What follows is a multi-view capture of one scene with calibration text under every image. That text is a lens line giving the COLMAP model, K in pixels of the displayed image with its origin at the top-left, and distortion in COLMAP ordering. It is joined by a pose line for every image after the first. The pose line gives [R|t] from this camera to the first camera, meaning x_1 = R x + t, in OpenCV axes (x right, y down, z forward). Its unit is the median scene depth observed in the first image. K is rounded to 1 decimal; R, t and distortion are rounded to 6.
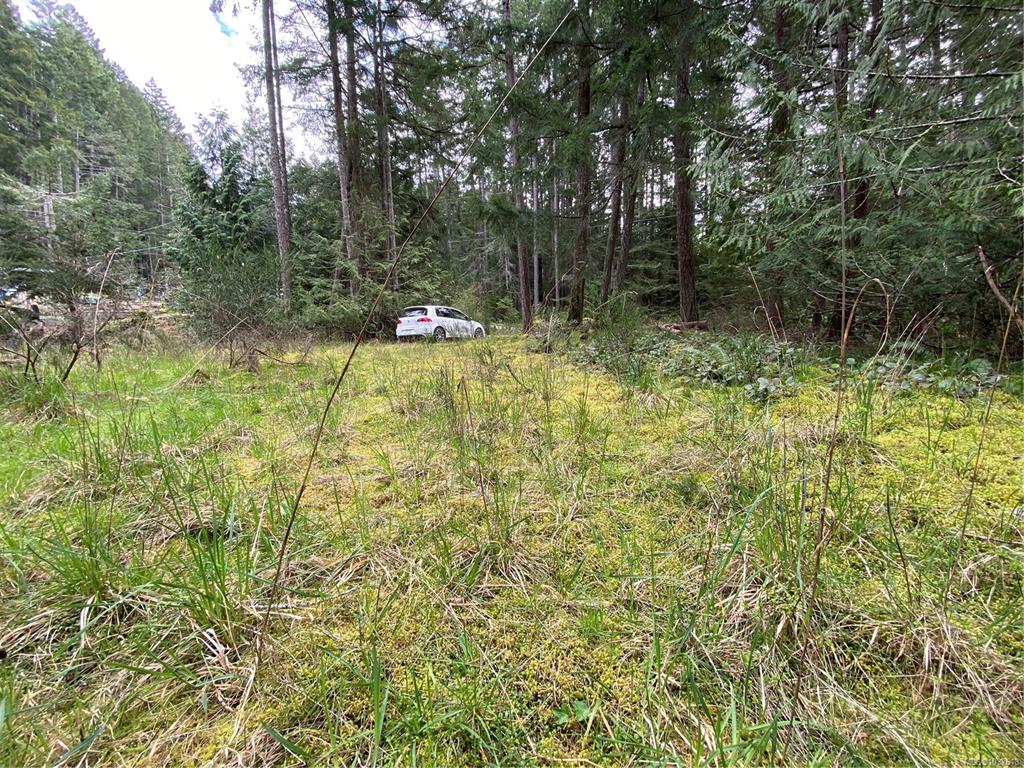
lens RADIAL K [[407.3, 0, 512.0], [0, 407.3, 384.0], [0, 0, 1]] dist [-0.000943, -0.000197]
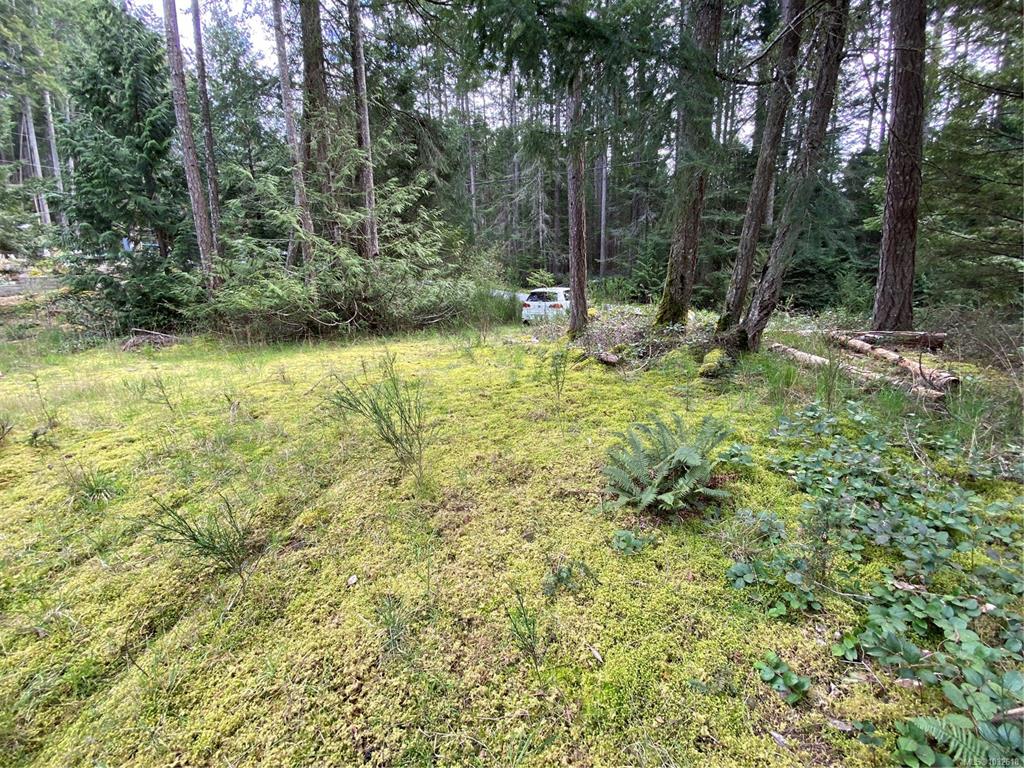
lens RADIAL K [[407.3, 0, 512.0], [0, 407.3, 384.0], [0, 0, 1]] dist [-0.000943, -0.000197]
pose [[0.997076, 0.022430, -0.073052, -0.004398], [-0.014750, 0.994466, 0.104016, -0.042722], [0.074981, -0.102635, 0.991889, 0.153166]]
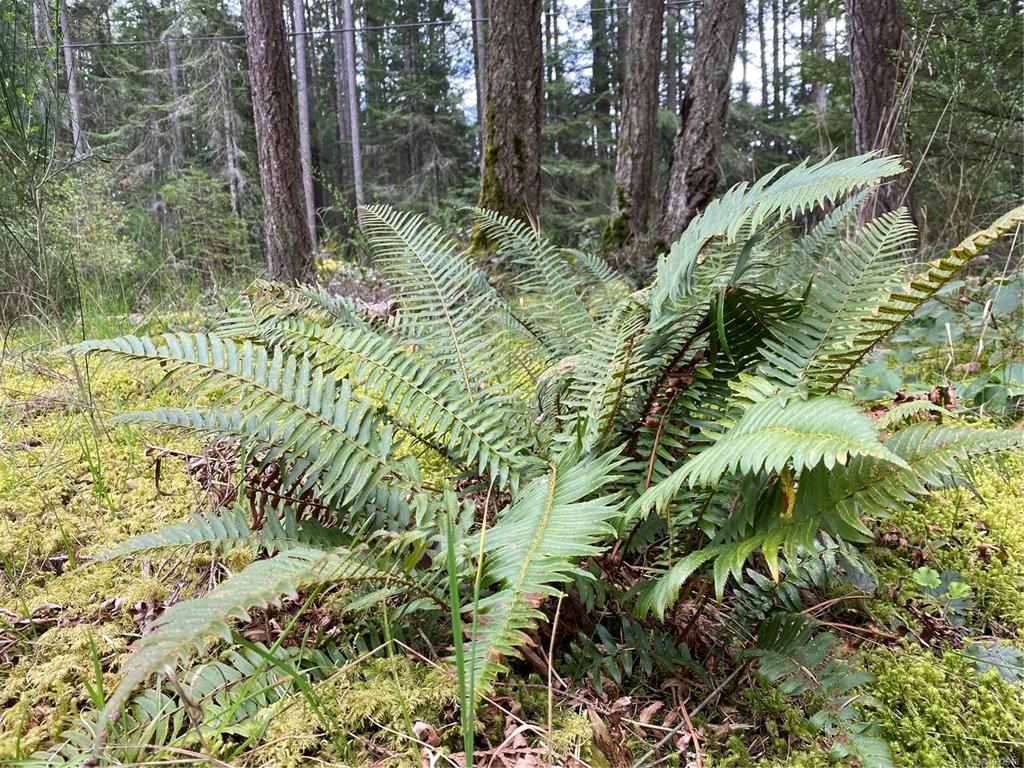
lens RADIAL K [[774.4, 0, 527.4], [0, 774.4, 387.9], [0, 0, 1]] dist [-0.023844, 0.010204]
pose [[0.944760, -0.045448, 0.324597, 0.007652], [0.057074, 0.998021, -0.026382, -0.021552], [-0.322755, 0.043450, 0.945485, 0.202167]]
